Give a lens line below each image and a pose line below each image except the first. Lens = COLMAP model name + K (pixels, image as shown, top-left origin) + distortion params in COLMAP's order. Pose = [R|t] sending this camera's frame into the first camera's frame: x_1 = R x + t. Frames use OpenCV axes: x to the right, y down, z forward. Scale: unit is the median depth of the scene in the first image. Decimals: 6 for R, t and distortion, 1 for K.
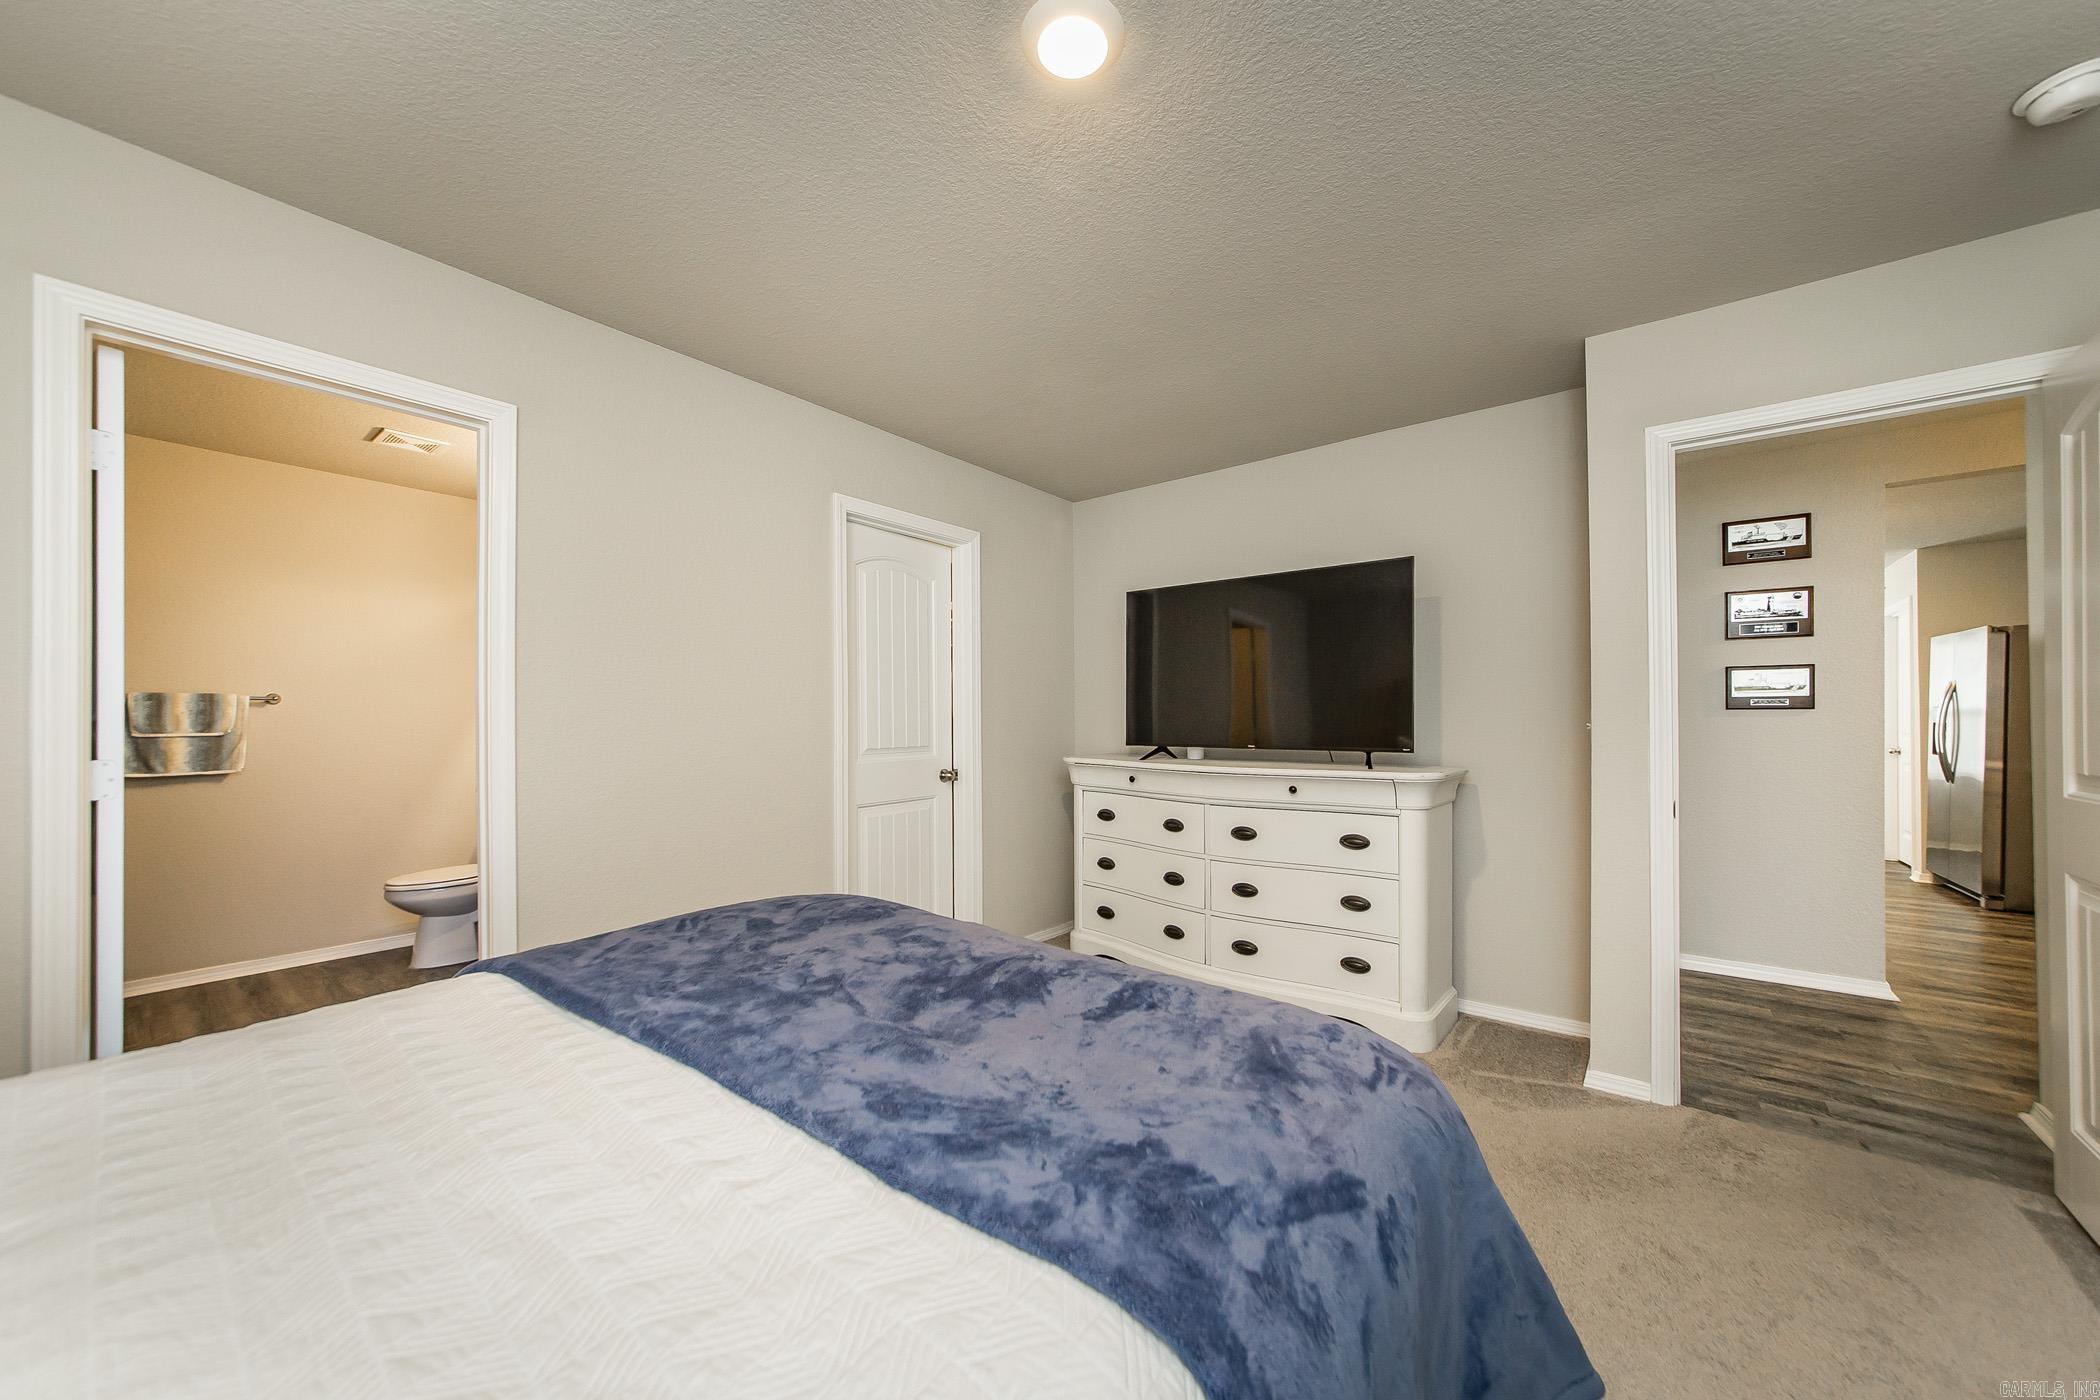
lens RADIAL K [[741.8, 0, 1064.7], [0, 741.8, 708.5], [0, 0, 1]] dist [-0.005592, 0.001120]
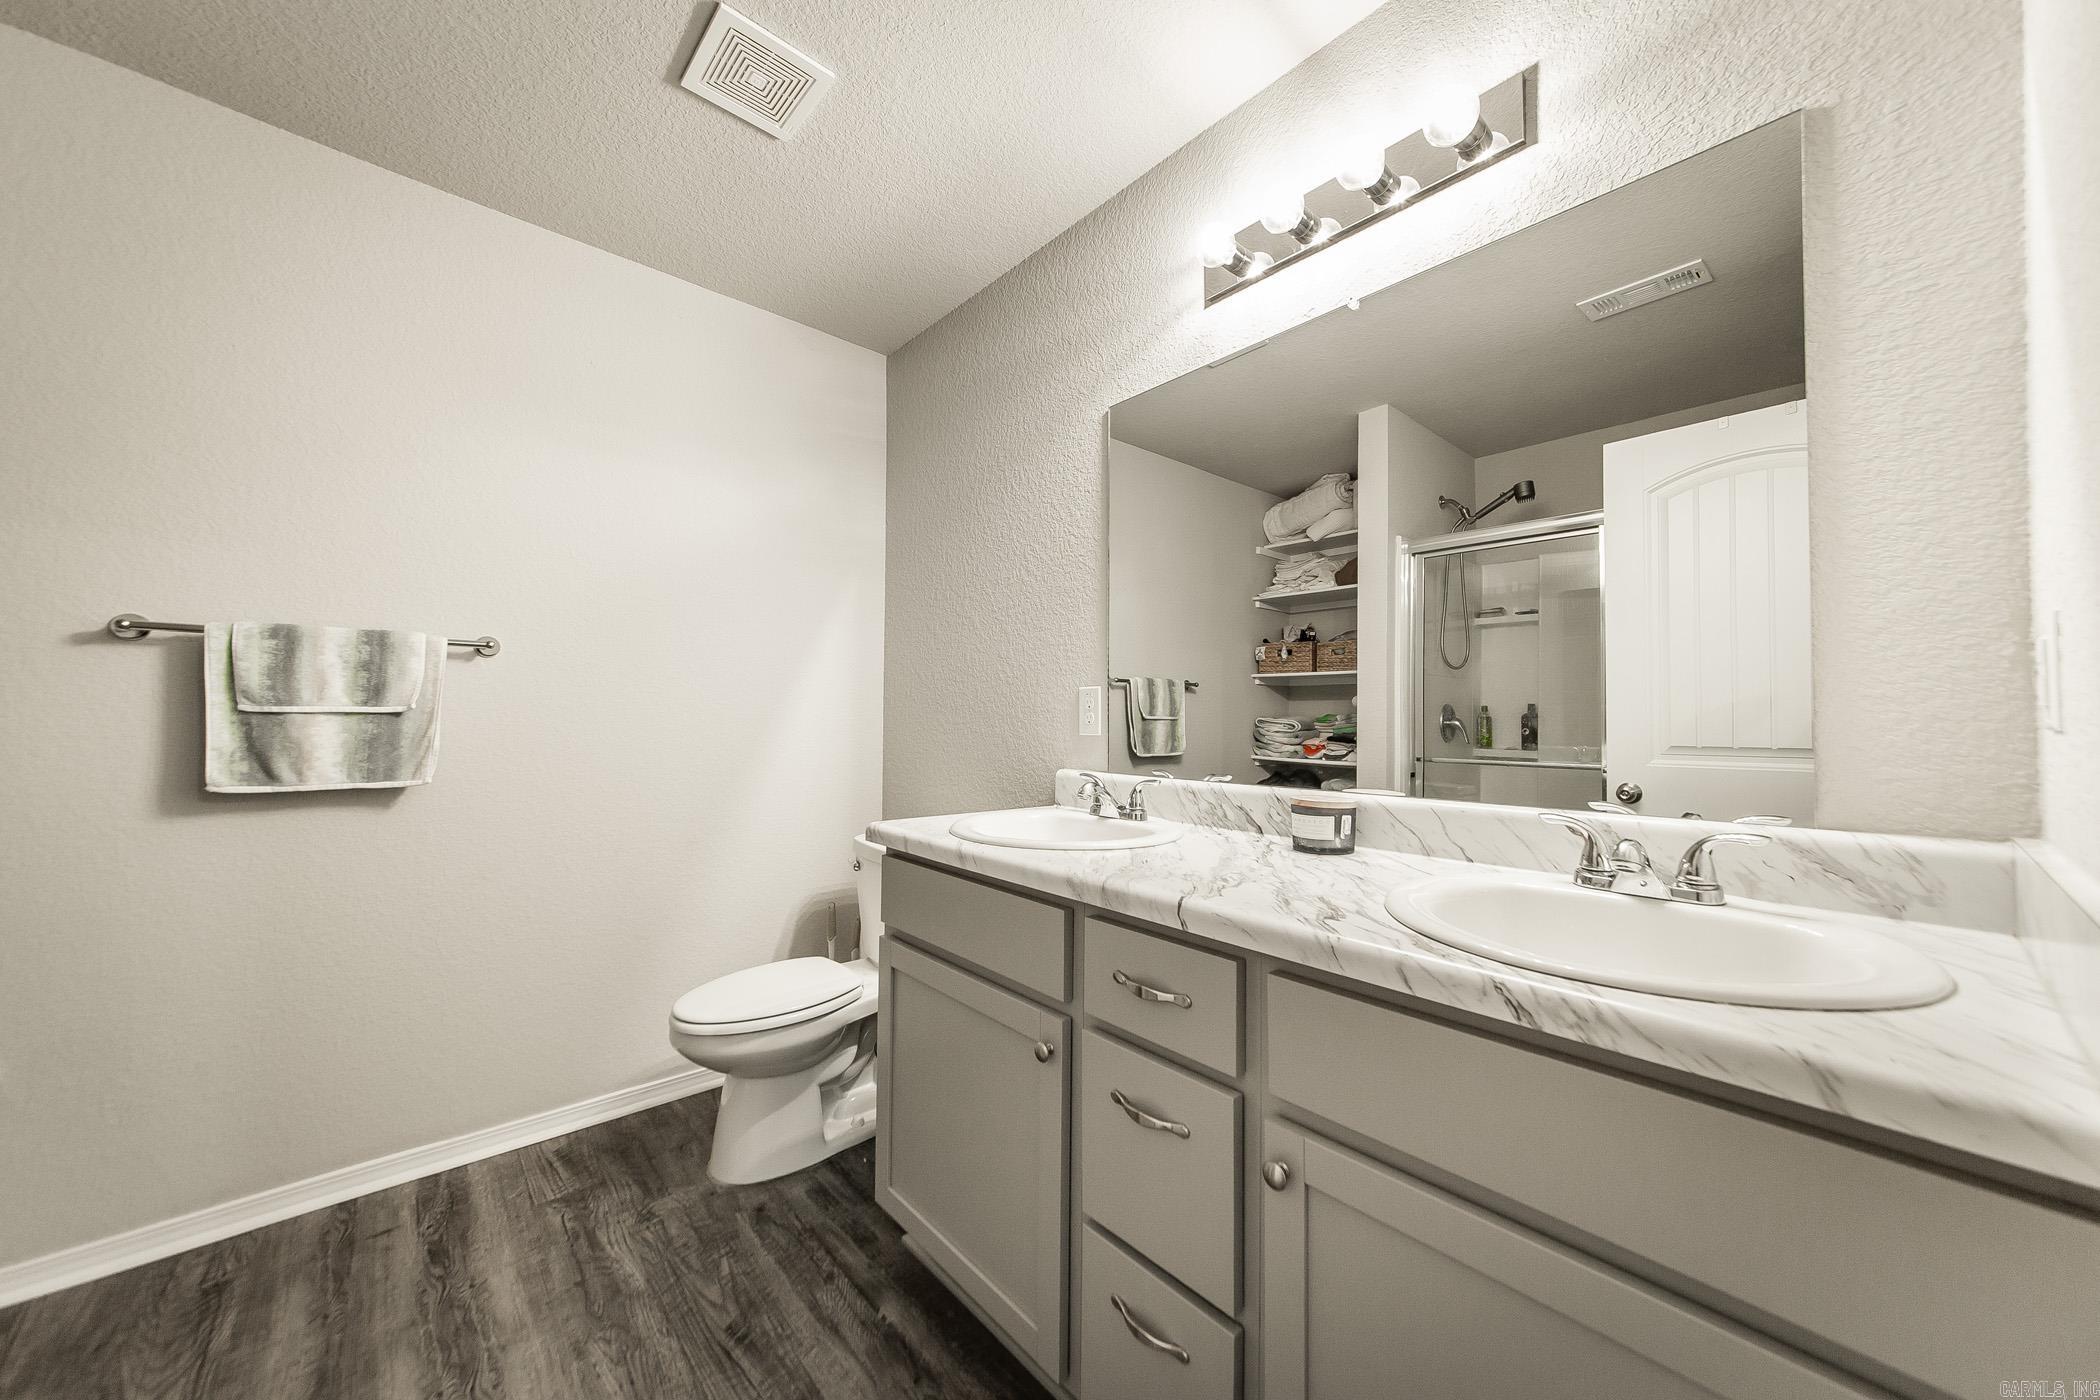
lens RADIAL K [[741.8, 0, 1071.5], [0, 741.8, 704.7], [0, 0, 1]] dist [-0.005592, 0.001120]
pose [[0.986785, 0.004335, -0.161978, -0.602431], [-0.007027, 0.999846, -0.016051, 0.037201], [0.161883, 0.016977, 0.986664, 0.573855]]
